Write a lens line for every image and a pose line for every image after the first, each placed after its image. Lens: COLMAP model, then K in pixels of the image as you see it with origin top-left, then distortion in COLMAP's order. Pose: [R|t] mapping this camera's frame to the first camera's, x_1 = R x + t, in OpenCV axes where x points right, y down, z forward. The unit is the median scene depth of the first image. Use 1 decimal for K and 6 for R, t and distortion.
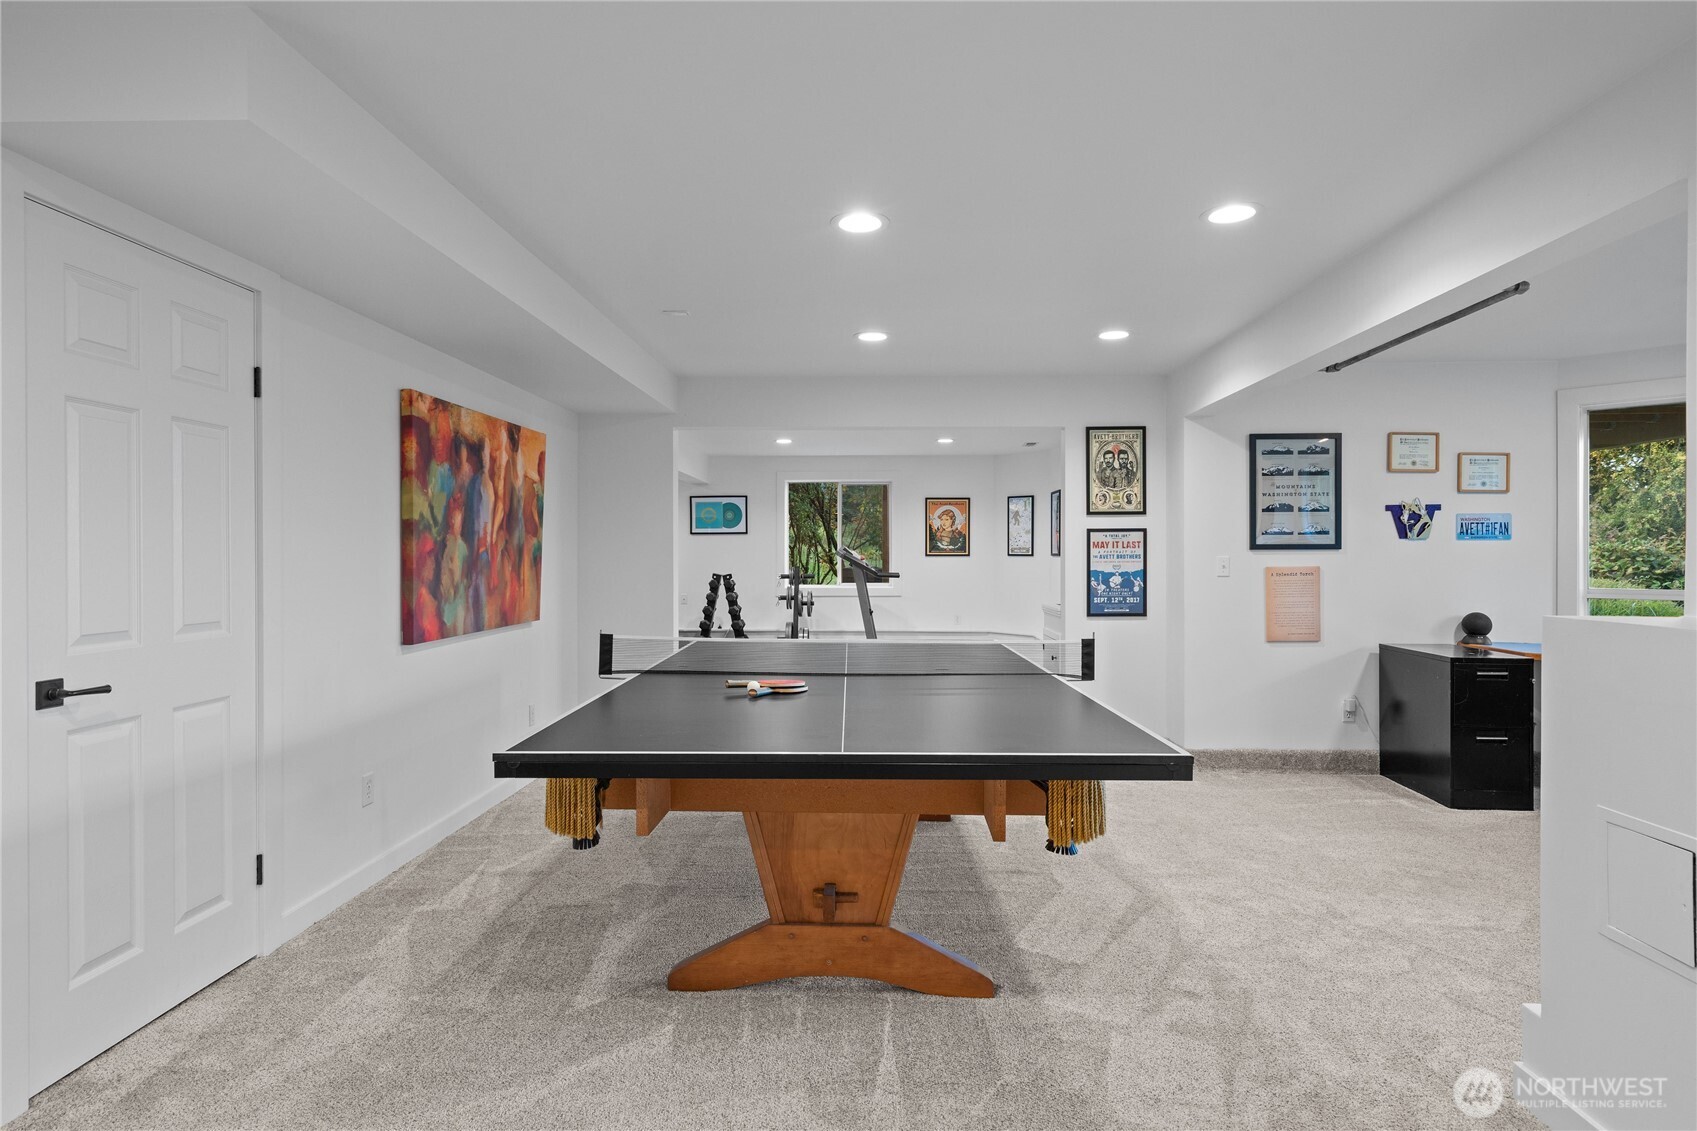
lens RADIAL K [[932.4, 0, 842.7], [0, 932.4, 555.4], [0, 0, 1]] dist [-0.002251, 0.002741]
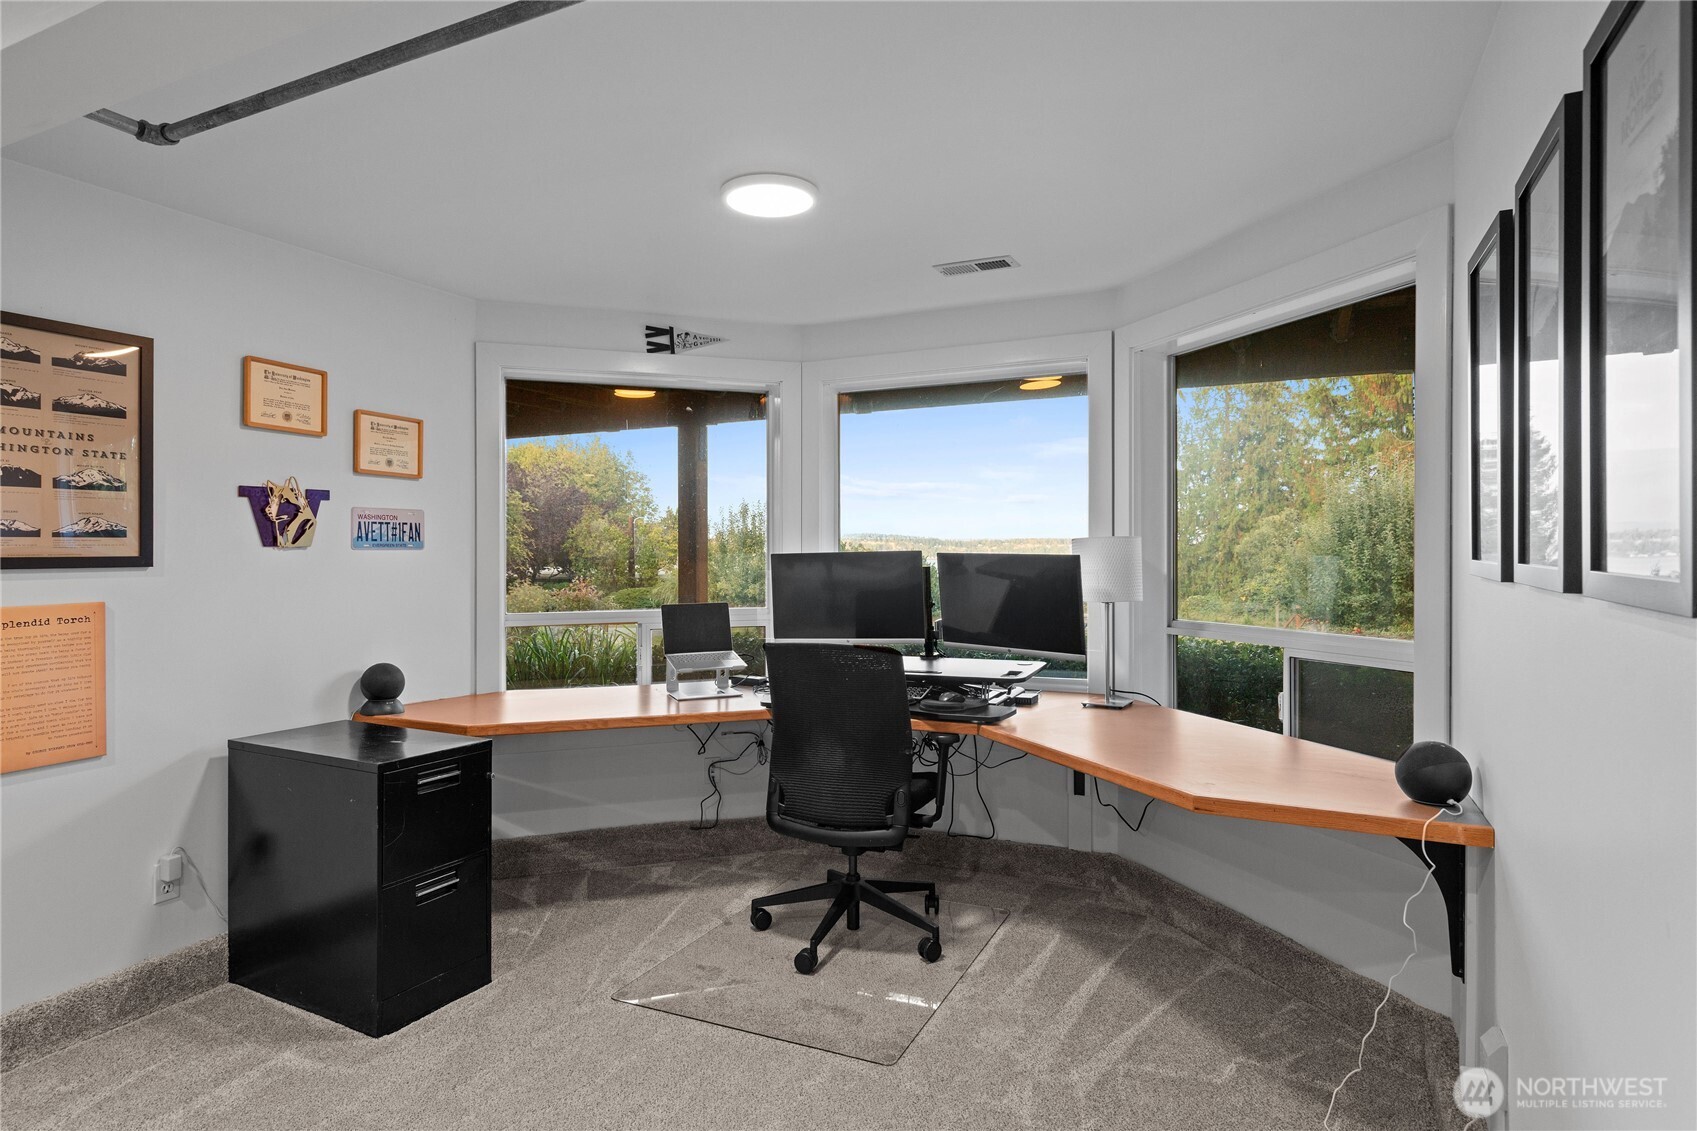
lens RADIAL K [[932.4, 0, 842.3], [0, 932.4, 550.9], [0, 0, 1]] dist [-0.002251, 0.002741]
pose [[0.397667, 0.001974, 0.917528, 0.217869], [-0.001062, 0.999998, -0.001691, -0.014774], [-0.917529, -0.000302, 0.397668, 0.452263]]
